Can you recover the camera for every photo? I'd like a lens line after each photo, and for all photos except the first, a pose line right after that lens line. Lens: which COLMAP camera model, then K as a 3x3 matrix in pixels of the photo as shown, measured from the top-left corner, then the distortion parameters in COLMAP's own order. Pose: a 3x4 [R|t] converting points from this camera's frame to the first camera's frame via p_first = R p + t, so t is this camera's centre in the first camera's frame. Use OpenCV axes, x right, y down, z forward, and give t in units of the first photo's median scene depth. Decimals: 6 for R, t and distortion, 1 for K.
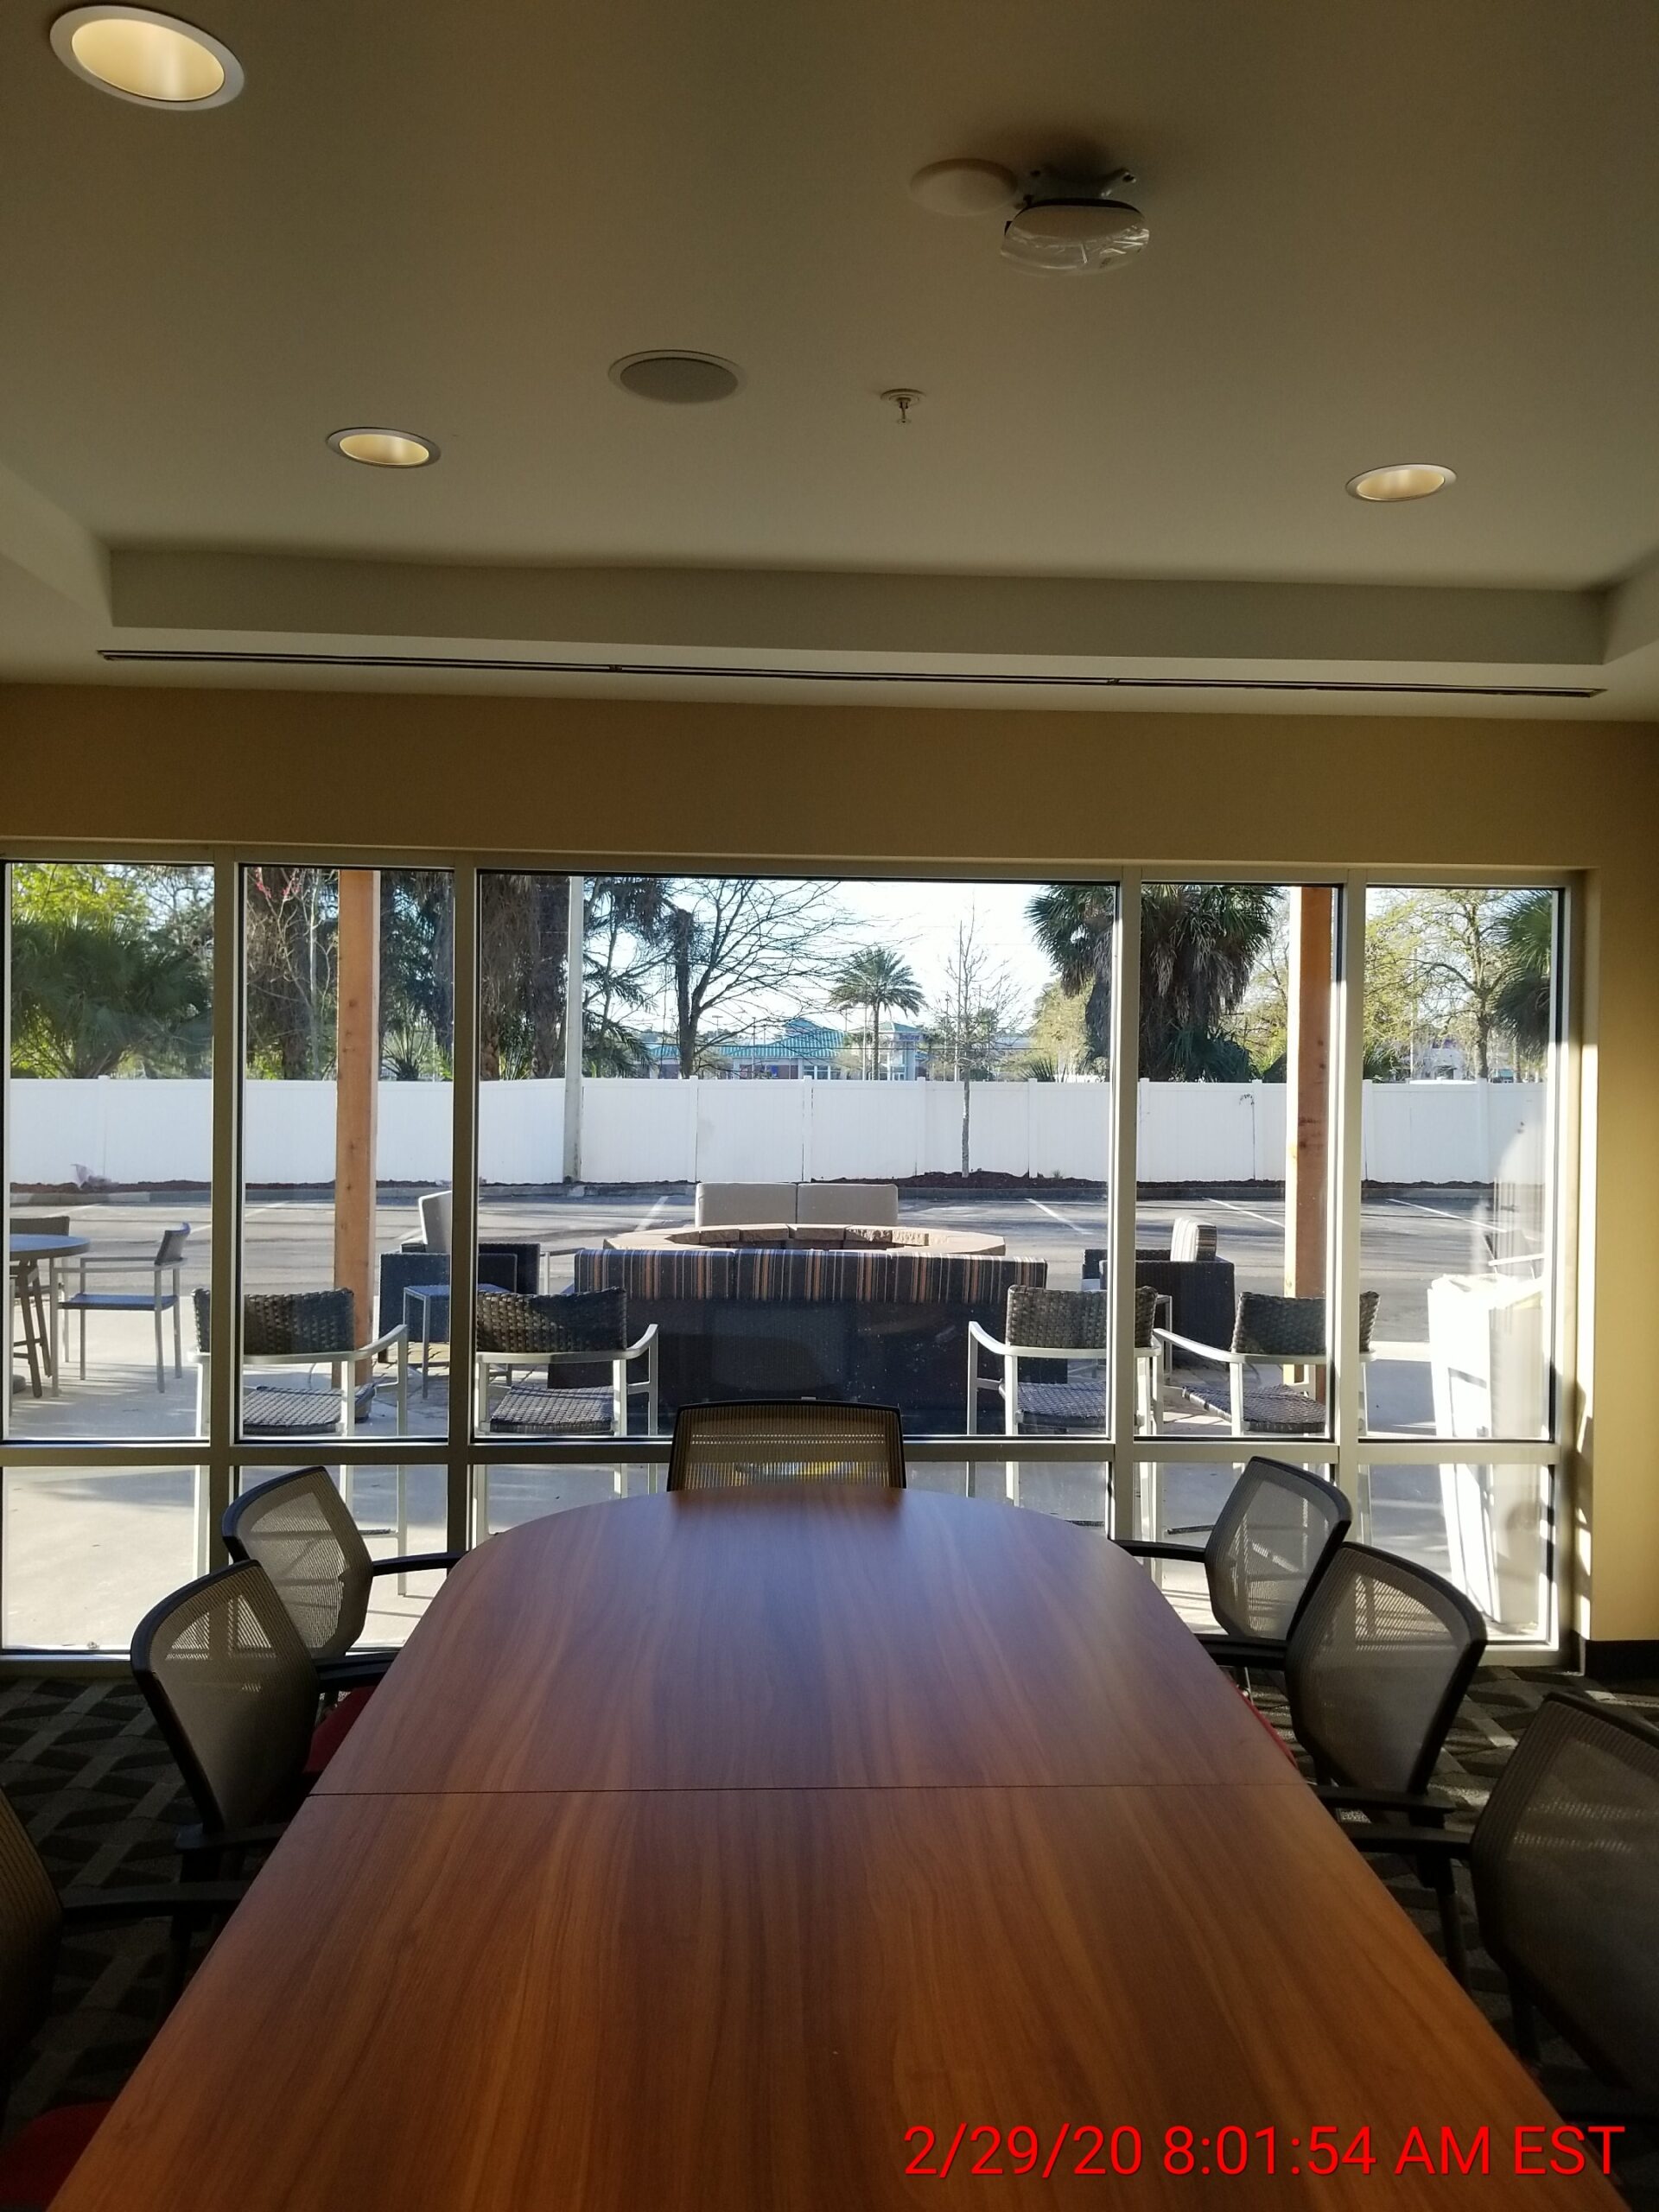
lens RADIAL K [[1717.4, 0, 805.6], [0, 1717.4, 1071.0], [0, 0, 1]] dist [0.025104, -0.018426]
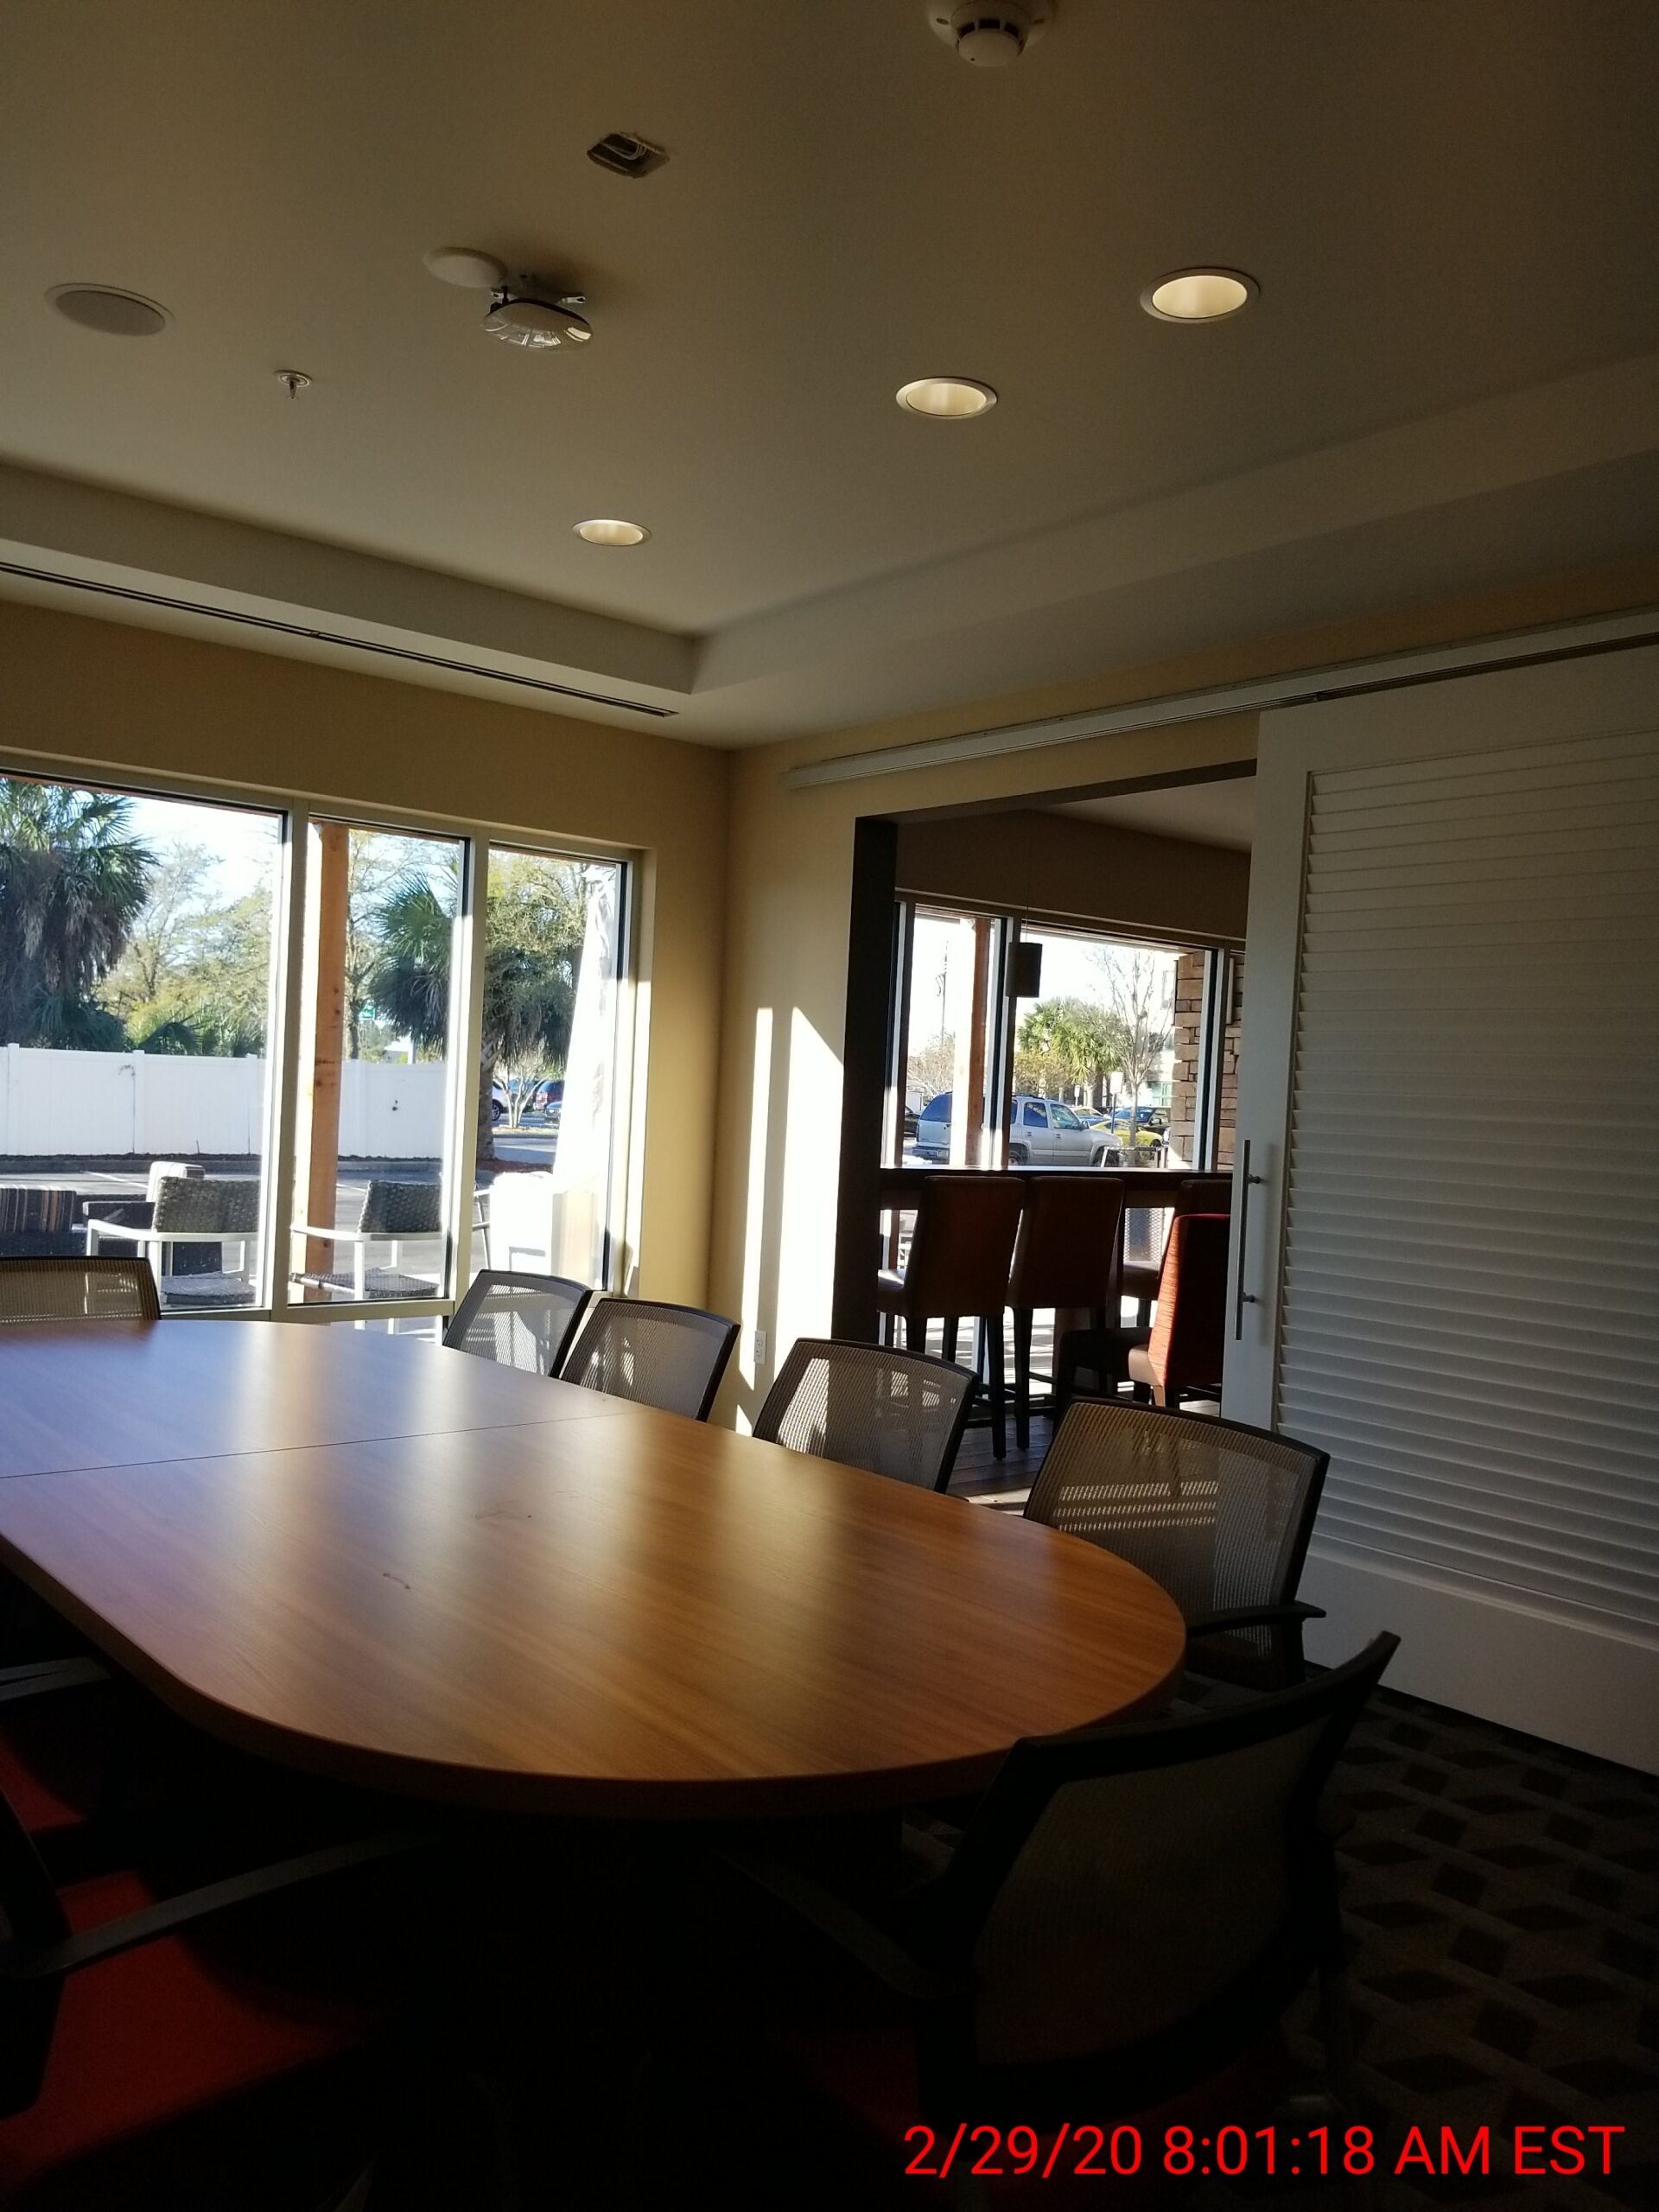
lens RADIAL K [[1717.4, 0, 830.9], [0, 1717.4, 1108.8], [0, 0, 1]] dist [0.025104, -0.018426]
pose [[0.794975, 0.020549, 0.606294, -0.210238], [-0.040534, 0.998992, 0.019290, 0.046485], [-0.605286, -0.039910, 0.795007, -0.116744]]
